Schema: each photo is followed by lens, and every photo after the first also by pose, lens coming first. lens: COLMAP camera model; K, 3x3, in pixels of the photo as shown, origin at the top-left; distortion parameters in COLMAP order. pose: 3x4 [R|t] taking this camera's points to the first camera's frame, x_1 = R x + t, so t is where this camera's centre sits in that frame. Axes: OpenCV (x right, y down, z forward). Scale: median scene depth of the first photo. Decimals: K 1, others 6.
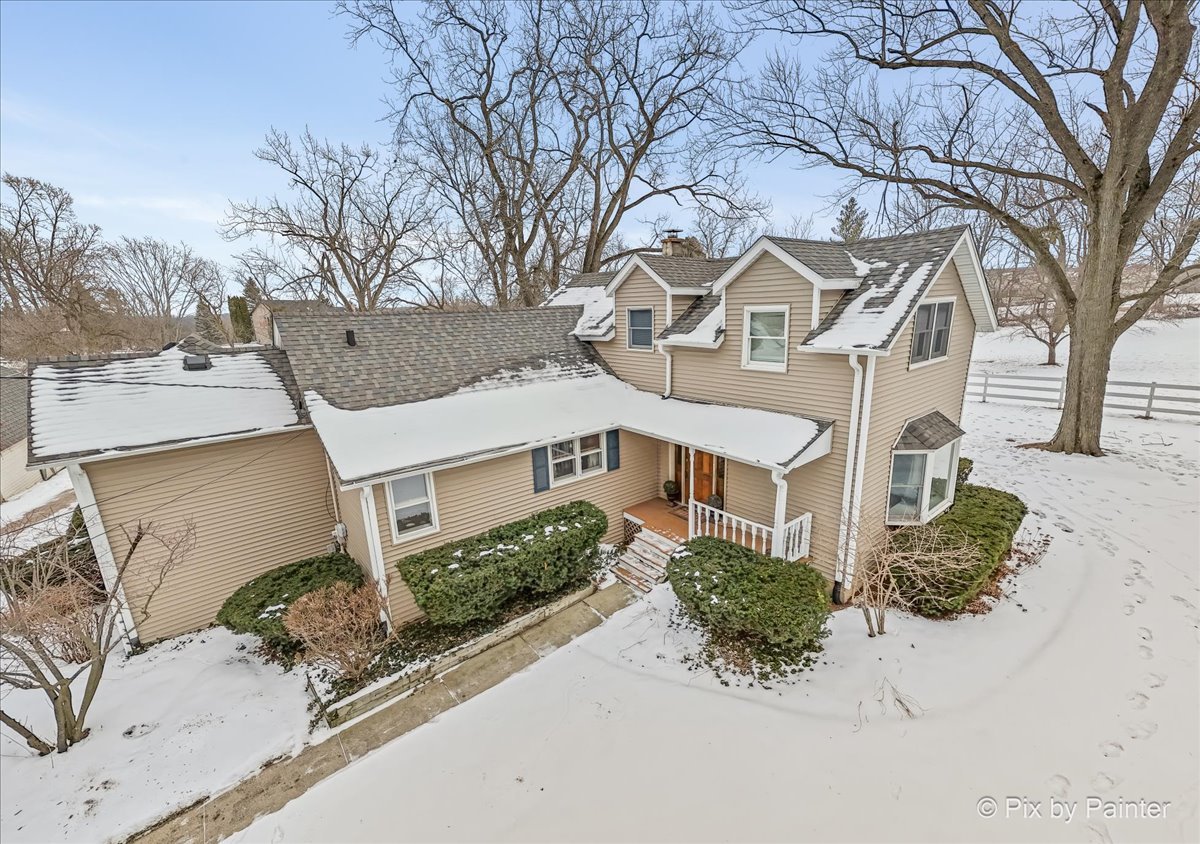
lens RADIAL K [[484.6, 0, 600.9], [0, 484.6, 425.5], [0, 0, 1]] dist [0.017810, -0.000054]
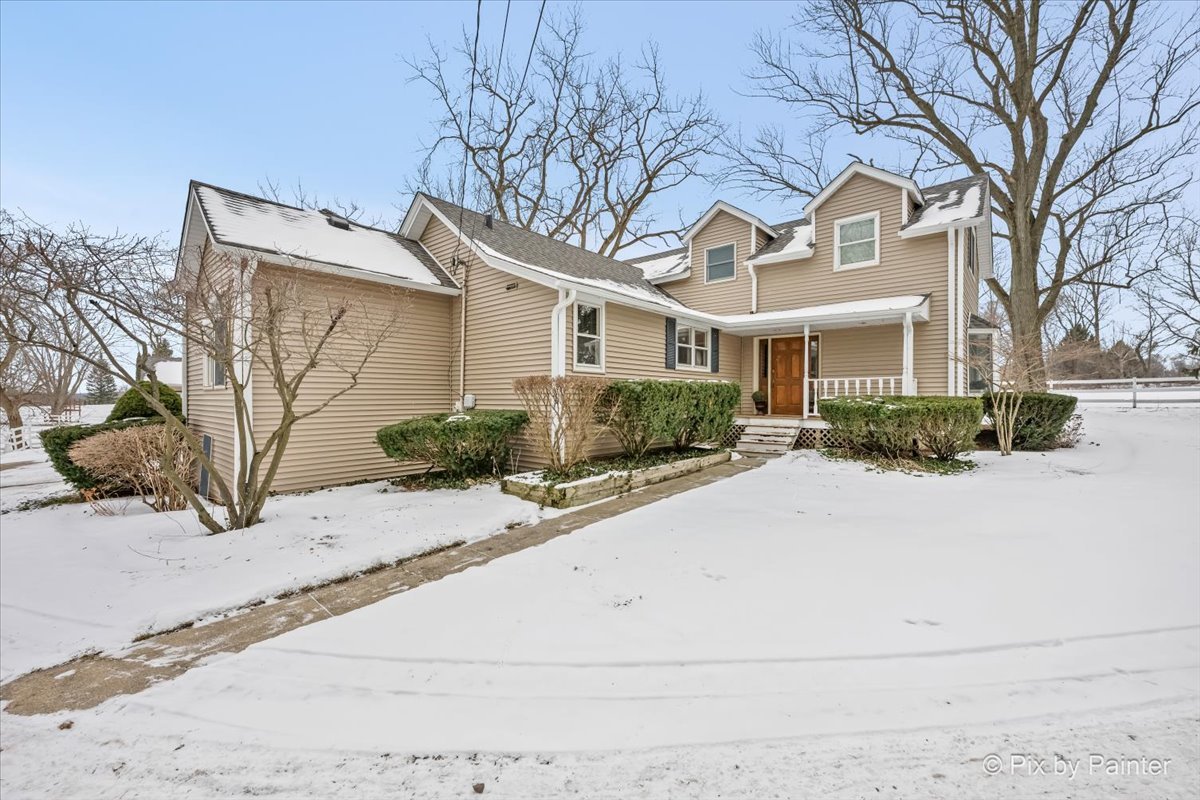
lens RADIAL K [[473.5, 0, 598.5], [0, 473.5, 400.5], [0, 0, 1]] dist [0.002086, -0.001040]
pose [[0.985227, 0.034709, 0.167697, -0.416716], [0.006777, 0.970576, -0.240698, 0.418244], [-0.171117, 0.238279, 0.956003, 0.056552]]
